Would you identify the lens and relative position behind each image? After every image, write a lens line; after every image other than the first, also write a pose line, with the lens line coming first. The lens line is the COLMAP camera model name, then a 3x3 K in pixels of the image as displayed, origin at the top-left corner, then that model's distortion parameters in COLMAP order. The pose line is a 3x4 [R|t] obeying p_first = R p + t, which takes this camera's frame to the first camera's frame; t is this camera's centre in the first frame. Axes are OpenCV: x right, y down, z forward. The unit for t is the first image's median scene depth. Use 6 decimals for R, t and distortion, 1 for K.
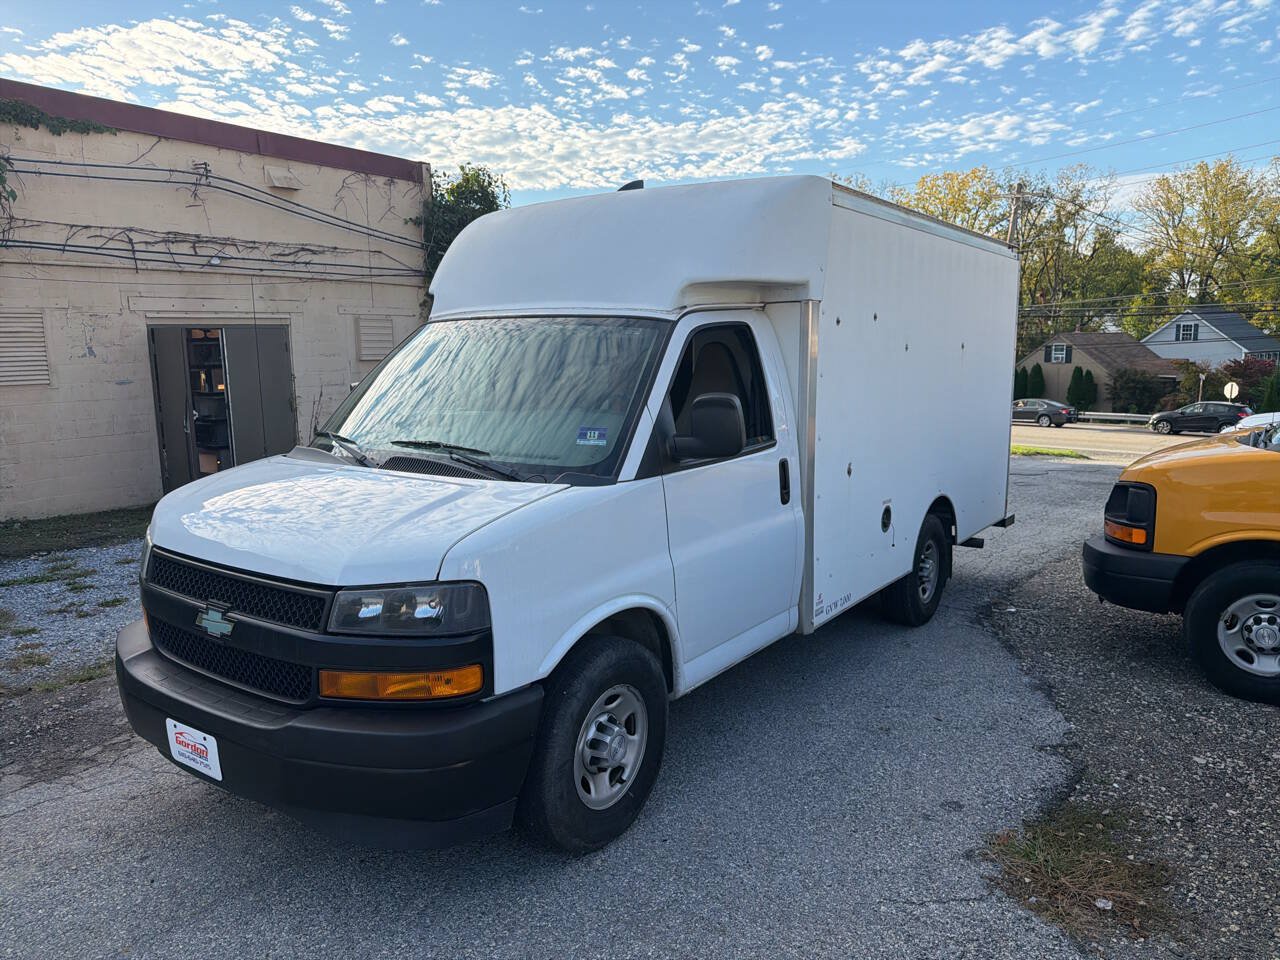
lens RADIAL K [[914.8, 0, 640.0], [0, 914.8, 480.0], [0, 0, 1]] dist [0.015797, -0.017168]
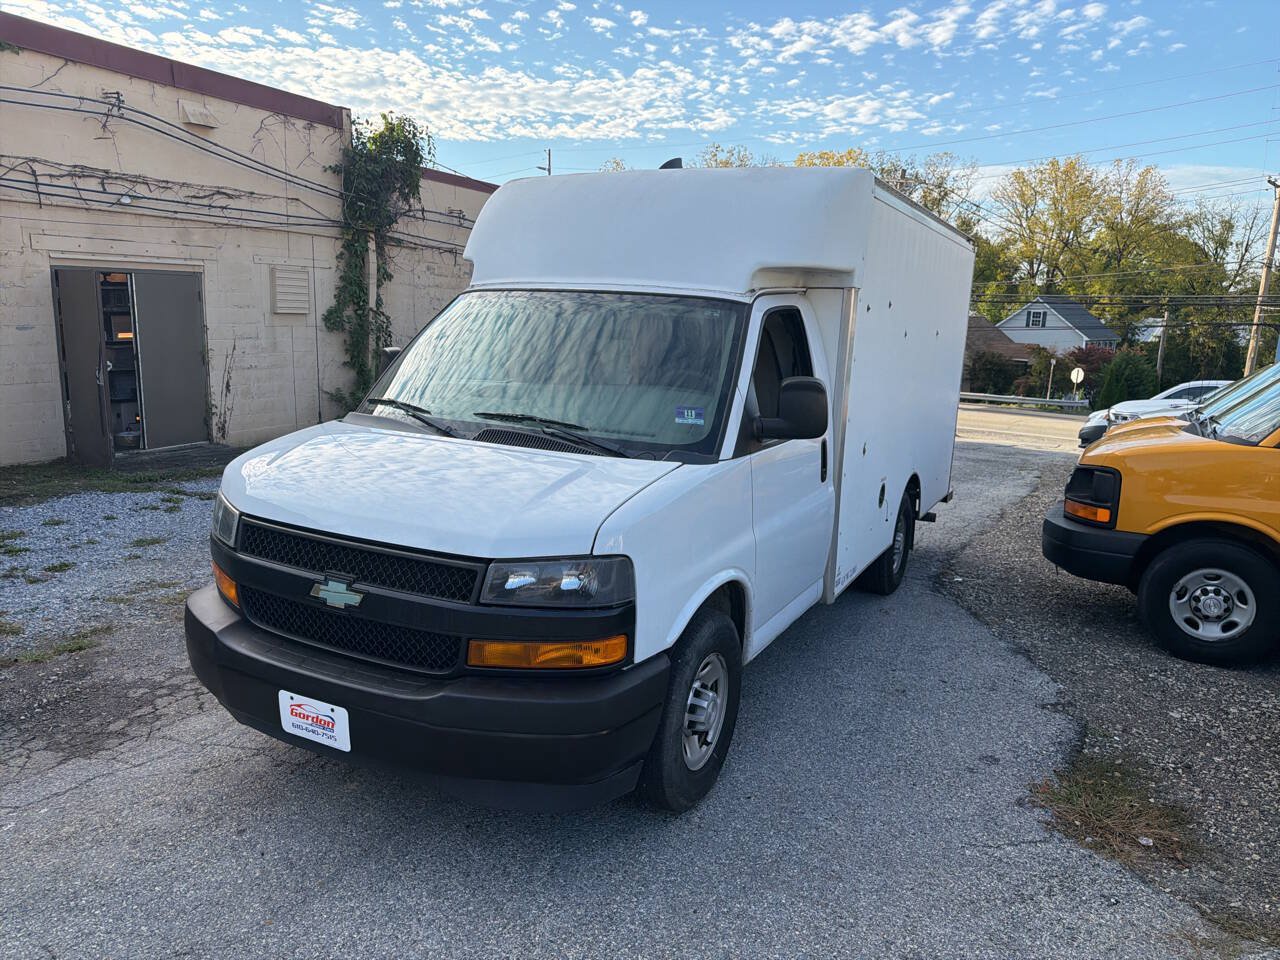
lens RADIAL K [[913.3, 0, 642.2], [0, 913.3, 482.9], [0, 0, 1]] dist [0.026128, -0.032546]
pose [[0.989199, 0.020071, 0.145197, -0.125158], [-0.026118, 0.998864, 0.039859, -0.005419], [-0.144232, -0.043221, 0.988600, -0.008447]]
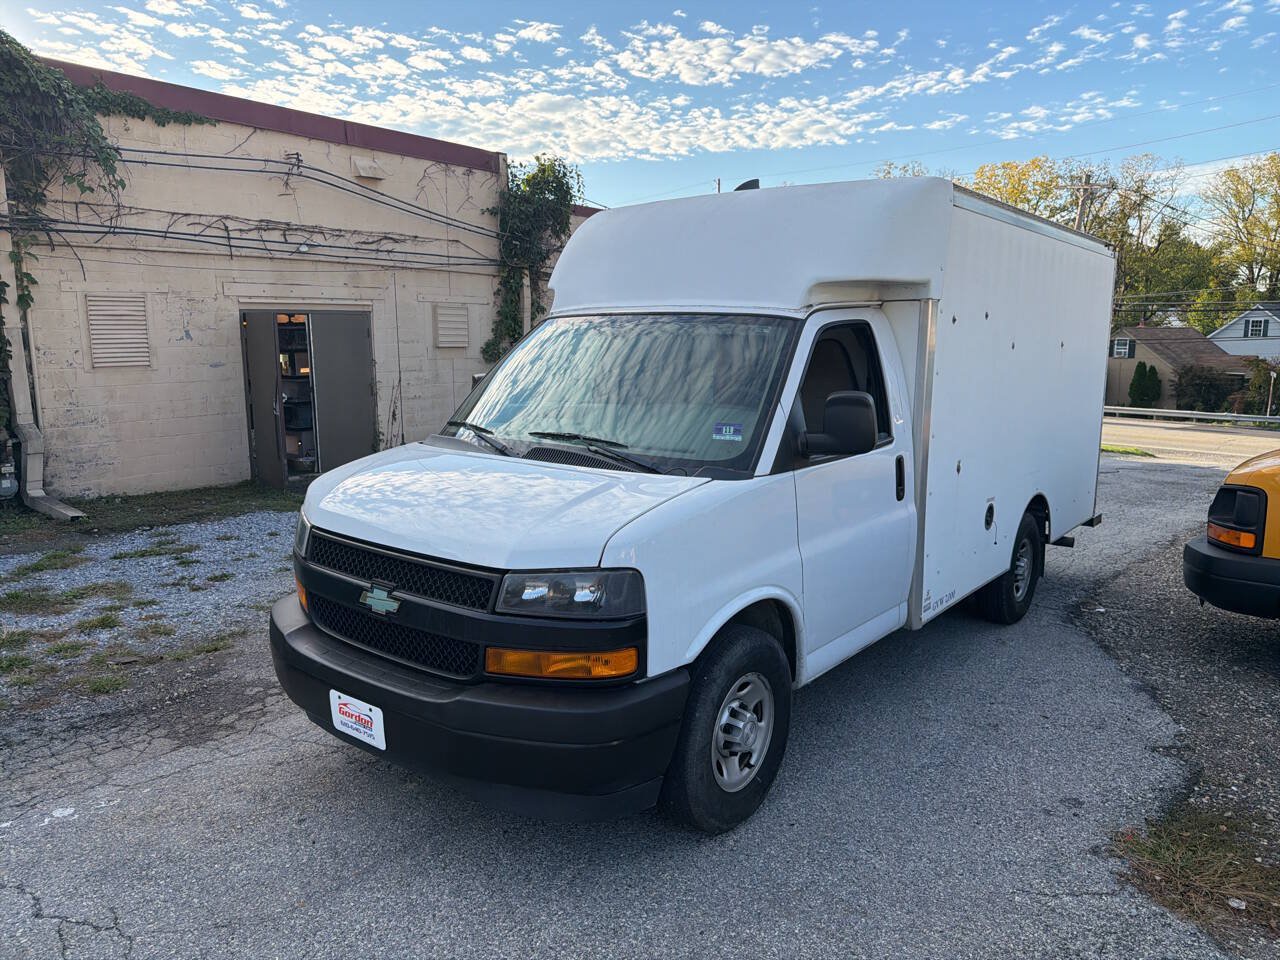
lens RADIAL K [[912.5, 0, 640.6], [0, 912.5, 471.9], [0, 0, 1]] dist [0.030112, -0.038423]
pose [[0.998591, 0.022330, -0.048137, -0.050058], [-0.022081, 0.999740, 0.005693, -0.003028], [0.048251, -0.004622, 0.998825, -0.018813]]
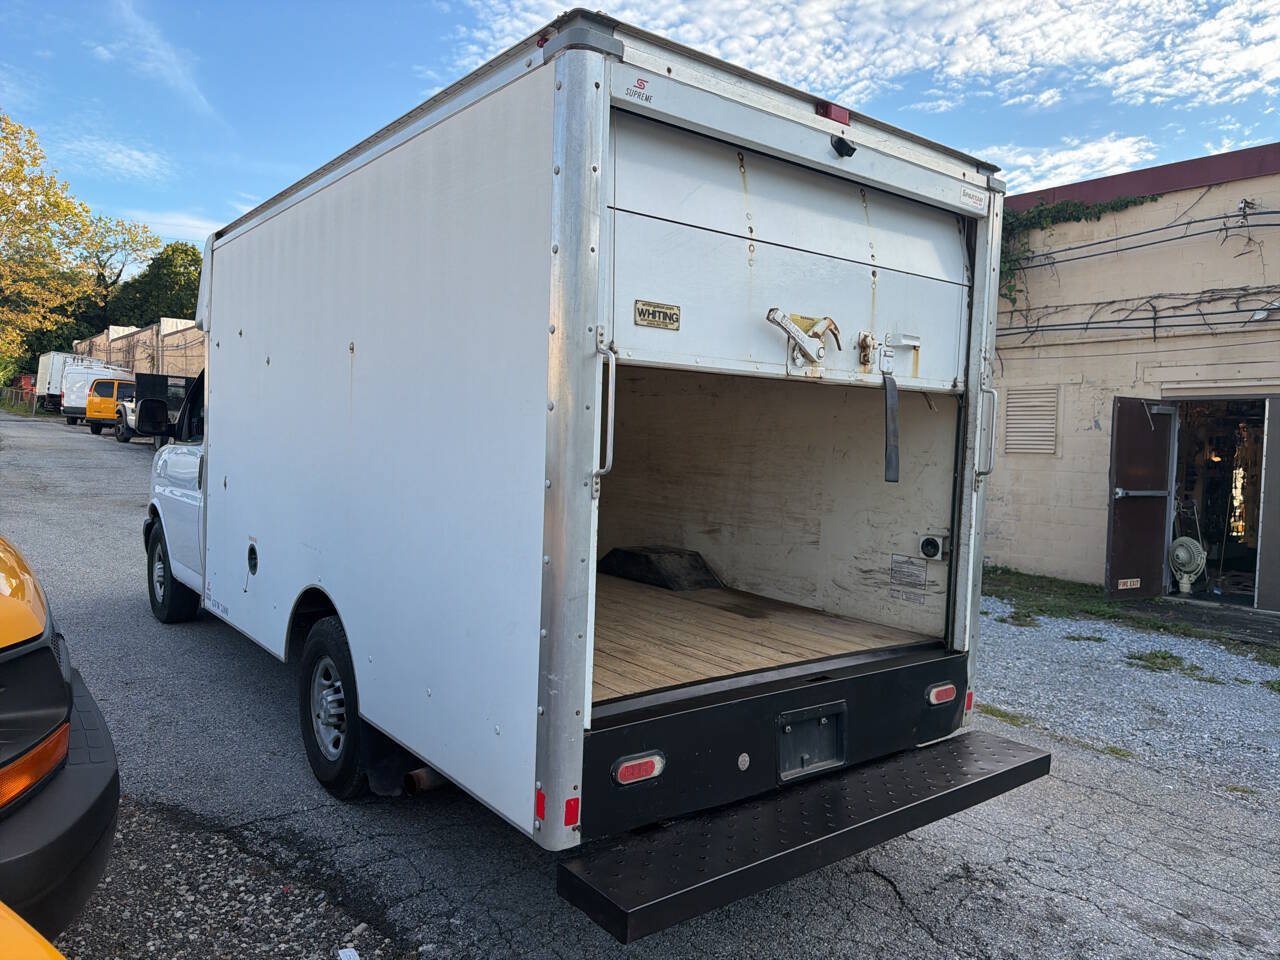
lens RADIAL K [[906.9, 0, 619.0], [0, 906.9, 478.4], [0, 0, 1]] dist [0.002728, -0.032811]
pose [[-0.309278, 0.042745, -0.950011, 0.767044], [-0.165301, 0.981365, 0.097969, -0.138686], [0.936495, 0.187337, -0.296449, 1.221775]]
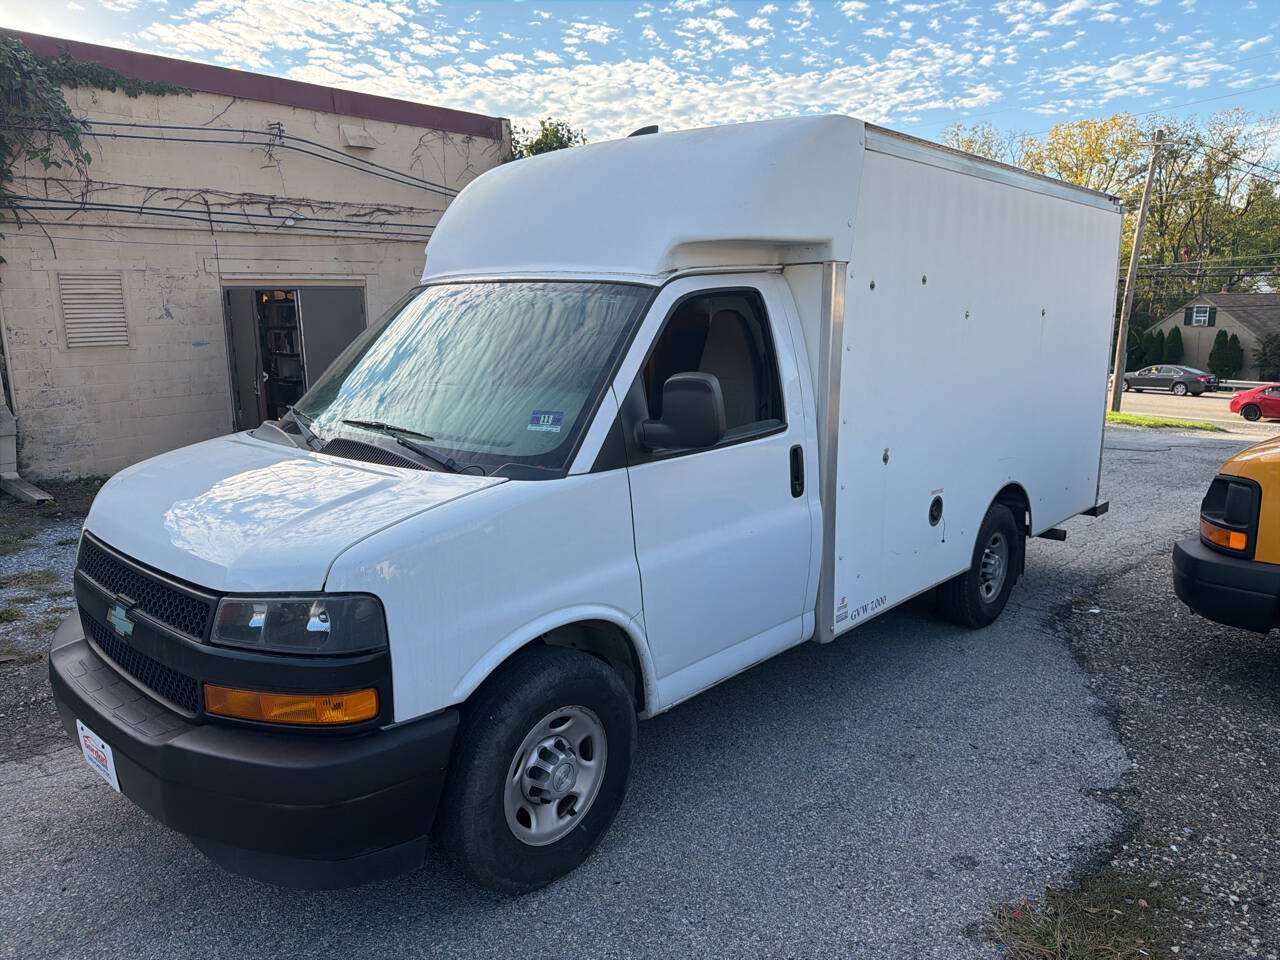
lens RADIAL K [[914.8, 0, 640.0], [0, 914.8, 480.0], [0, 0, 1]] dist [0.015797, -0.017168]
pose [[0.992531, 0.025000, -0.119403, 0.070361], [-0.019791, 0.998808, 0.044614, -0.016410], [0.120377, -0.041918, 0.991843, 0.069886]]
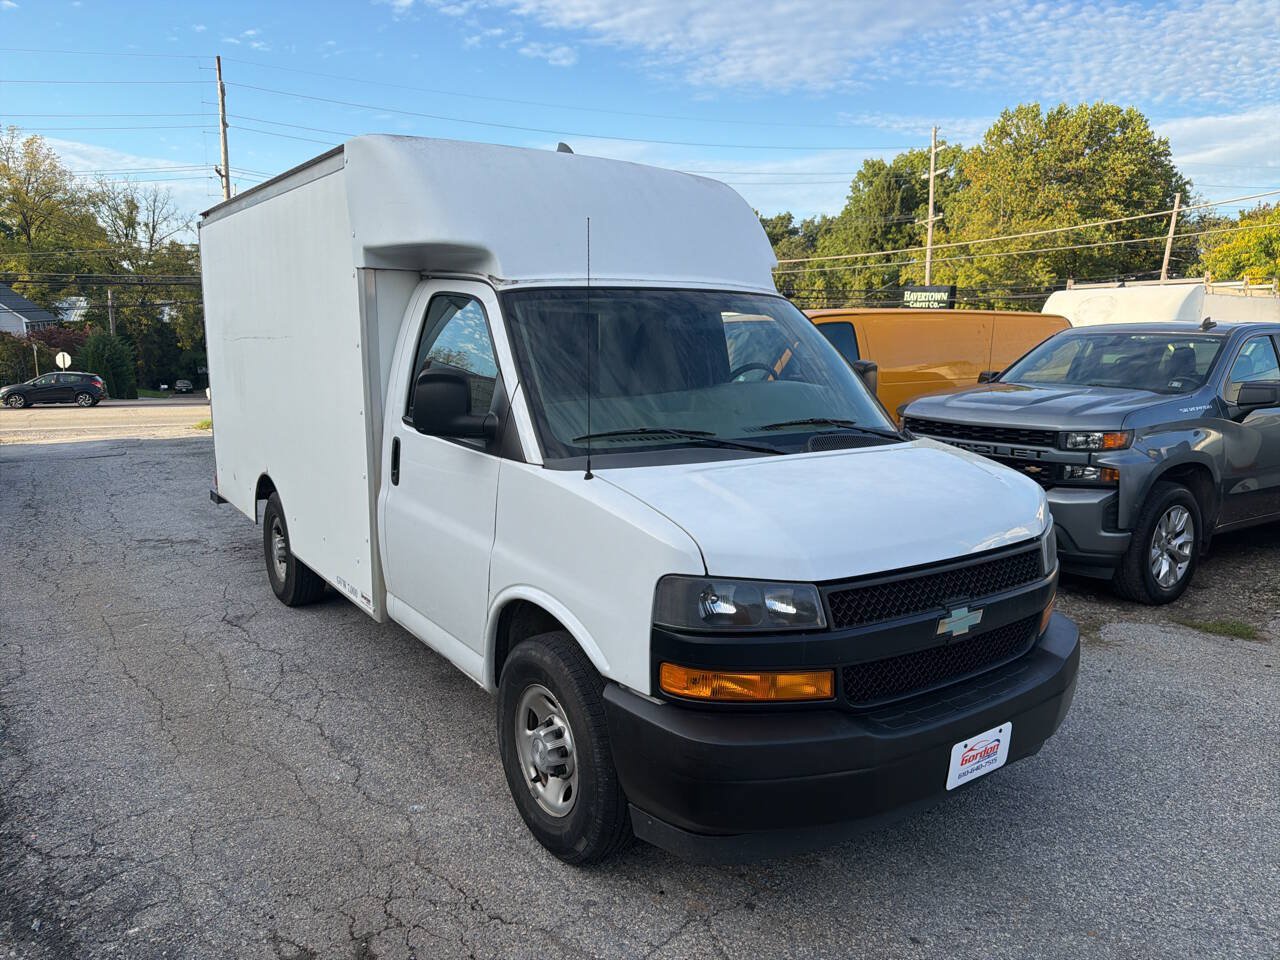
lens RADIAL K [[912.5, 0, 640.6], [0, 912.5, 471.9], [0, 0, 1]] dist [0.030112, -0.038423]
pose [[0.340988, -0.146802, 0.928534, -0.631552], [0.124233, 0.986106, 0.110282, -0.062093], [-0.931823, 0.077749, 0.354488, 0.425804]]
